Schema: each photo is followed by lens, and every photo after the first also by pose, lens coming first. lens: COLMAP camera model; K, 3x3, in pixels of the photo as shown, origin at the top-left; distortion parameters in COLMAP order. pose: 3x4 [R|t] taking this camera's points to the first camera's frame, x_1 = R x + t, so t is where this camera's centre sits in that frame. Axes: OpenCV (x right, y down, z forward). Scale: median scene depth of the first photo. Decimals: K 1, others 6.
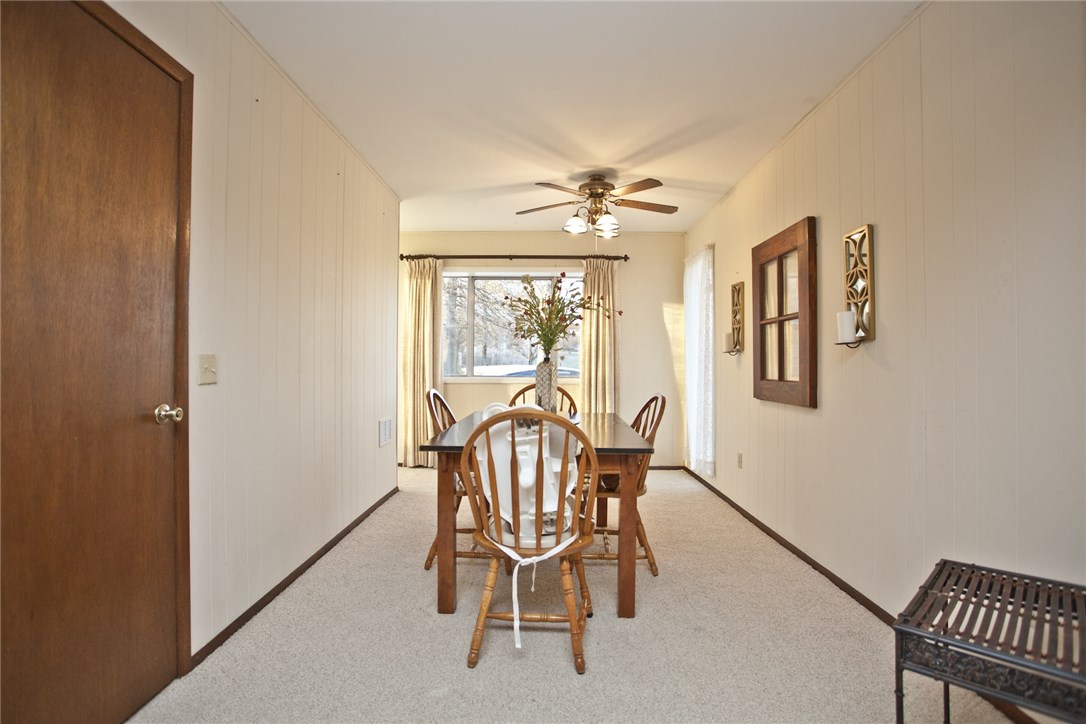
lens RADIAL K [[543.4, 0, 547.1], [0, 543.4, 362.1], [0, 0, 1]] dist [-0.073198, 0.039803]
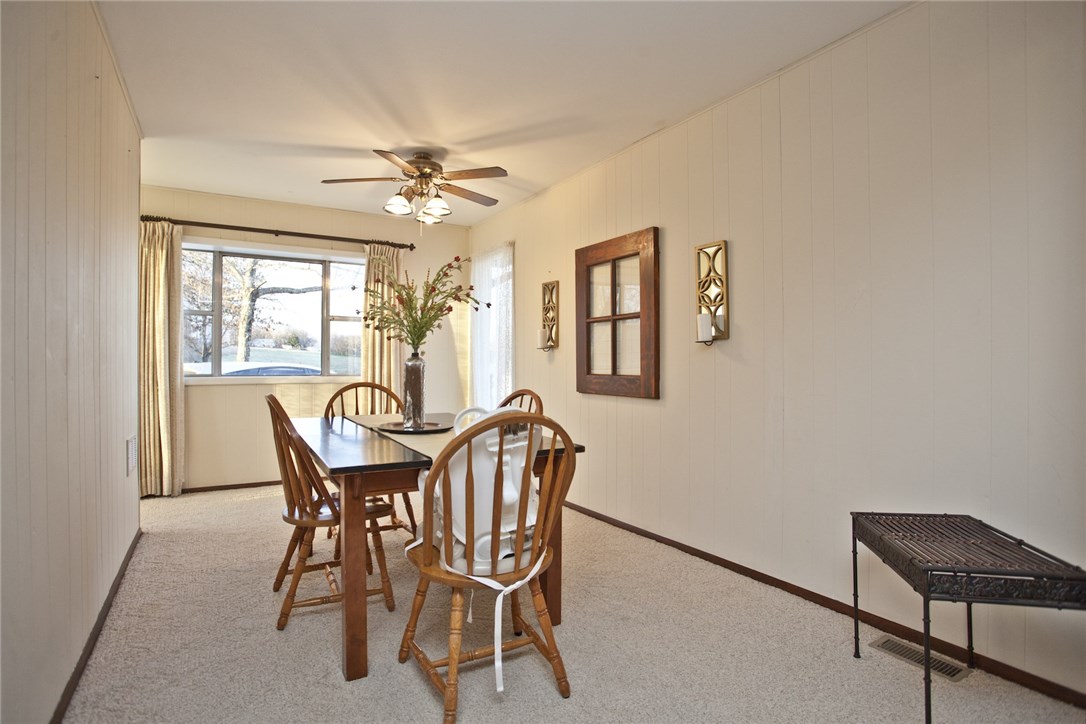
lens RADIAL K [[543.4, 0, 547.1], [0, 543.4, 362.1], [0, 0, 1]] dist [-0.073198, 0.039803]
pose [[0.850172, -0.004631, 0.526484, -0.258056], [0.000996, 0.999974, 0.007187, 0.000801], [-0.526503, -0.005586, 0.850155, 0.141117]]
